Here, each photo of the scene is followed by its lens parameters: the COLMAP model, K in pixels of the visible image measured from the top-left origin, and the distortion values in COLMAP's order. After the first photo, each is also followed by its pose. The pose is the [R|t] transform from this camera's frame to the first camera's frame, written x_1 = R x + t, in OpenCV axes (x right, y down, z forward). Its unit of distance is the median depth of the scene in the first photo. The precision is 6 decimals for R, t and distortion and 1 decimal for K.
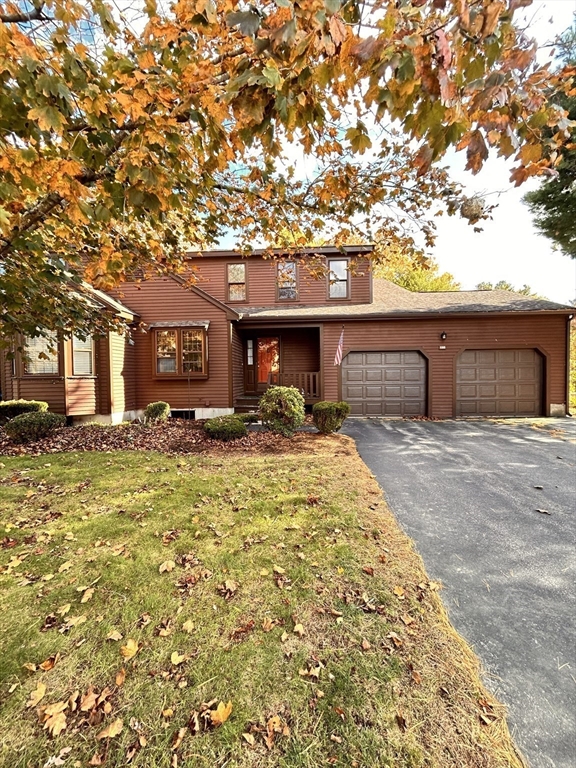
lens RADIAL K [[307.3, 0, 288.0], [0, 307.3, 384.0], [0, 0, 1]] dist [-0.000226, -0.000022]
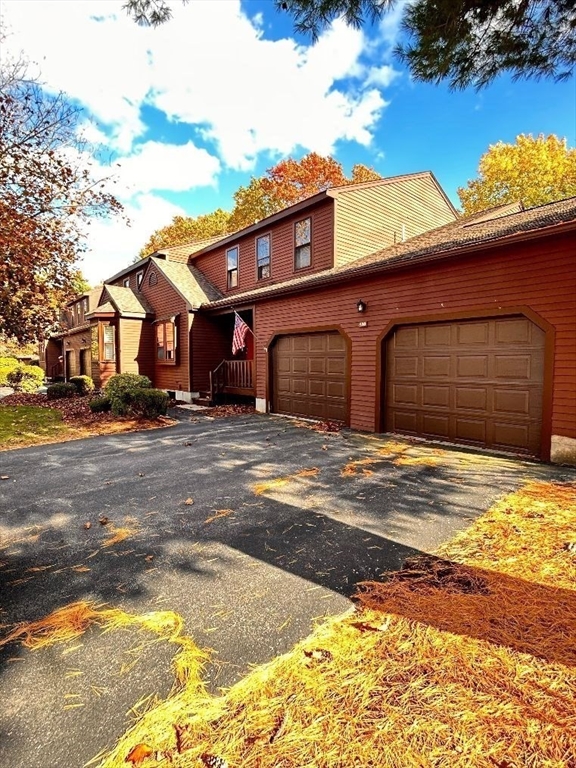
lens RADIAL K [[585.2, 0, 288.0], [0, 585.2, 384.0], [0, 0, 1]] dist [0.065797, -0.089704]
pose [[0.554255, 0.041831, -0.831295, 1.524225], [-0.033317, 0.999051, 0.028059, -0.016862], [0.831680, 0.012145, 0.555123, 0.133973]]
